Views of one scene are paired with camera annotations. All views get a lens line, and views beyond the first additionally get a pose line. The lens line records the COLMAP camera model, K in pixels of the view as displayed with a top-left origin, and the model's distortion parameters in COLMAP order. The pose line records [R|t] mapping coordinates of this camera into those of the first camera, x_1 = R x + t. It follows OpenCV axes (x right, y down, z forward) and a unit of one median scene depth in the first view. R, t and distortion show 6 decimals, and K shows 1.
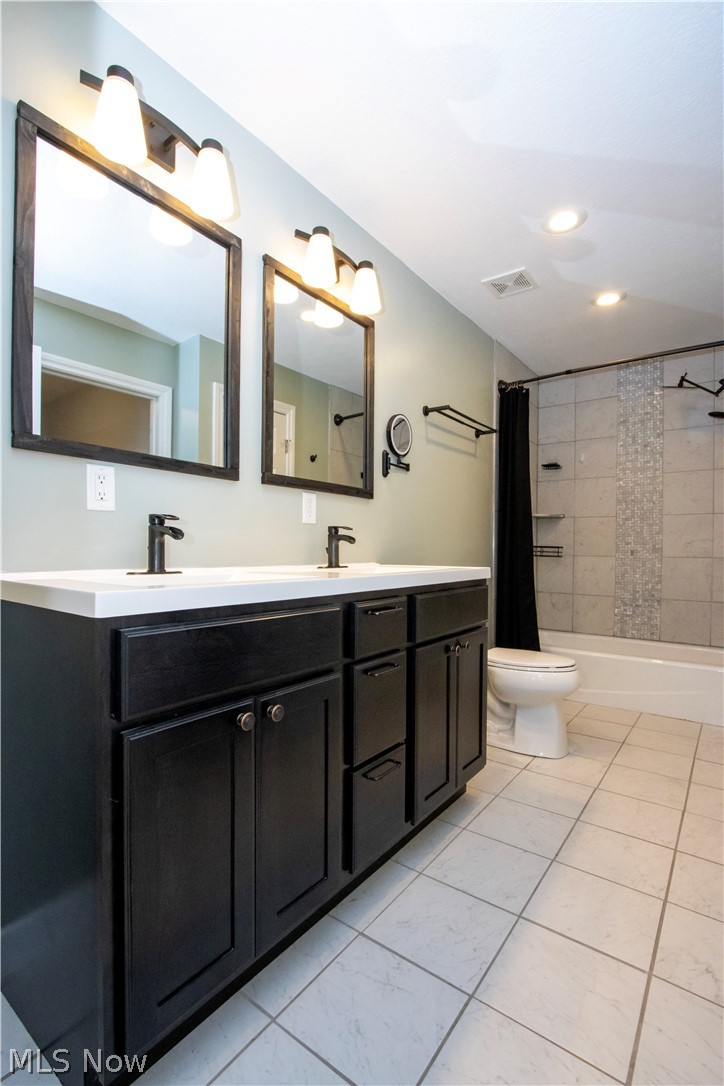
lens RADIAL K [[504.1, 0, 362.3], [0, 504.1, 554.2], [0, 0, 1]] dist [-0.019459, 0.004020]
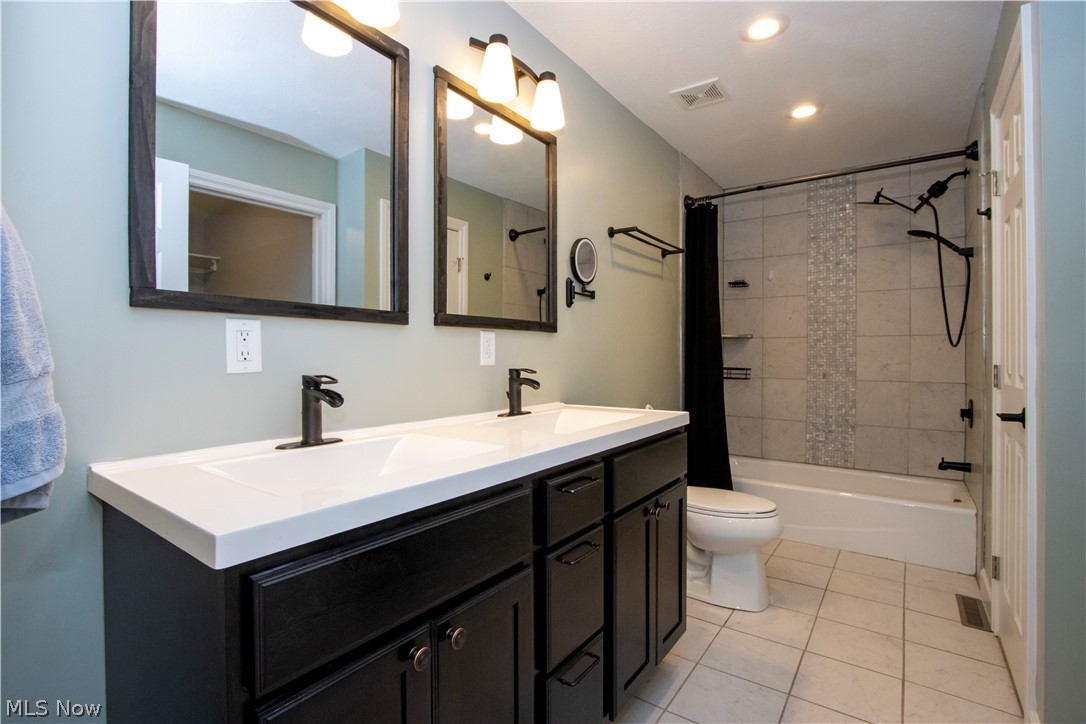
lens RADIAL K [[504.1, 0, 543.9], [0, 504.1, 357.1], [0, 0, 1]] dist [-0.019459, 0.004020]
pose [[0.999768, -0.008231, 0.019889, -0.020561], [0.008213, 0.999966, 0.000993, -0.066495], [-0.019897, -0.000830, 0.999802, 0.089042]]
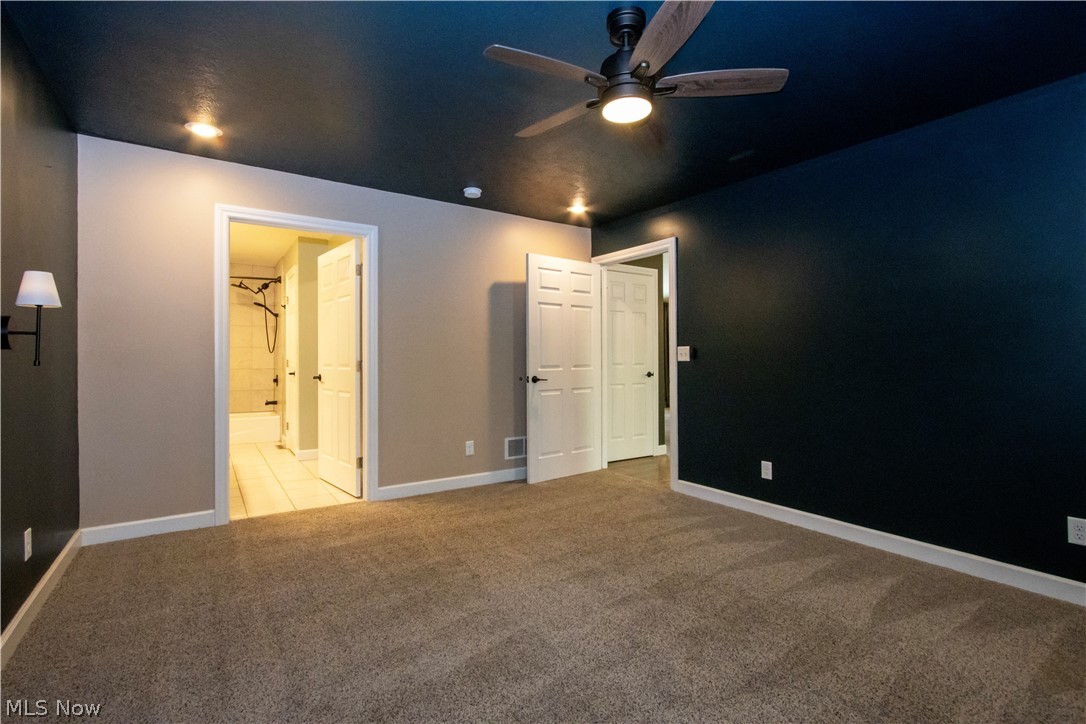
lens RADIAL K [[504.1, 0, 546.0], [0, 504.1, 358.9], [0, 0, 1]] dist [-0.019459, 0.004020]
pose [[0.312820, -0.004956, 0.949799, -1.281341], [0.004602, 0.999983, 0.003702, -0.051100], [-0.949801, 0.003213, 0.312838, -1.165424]]
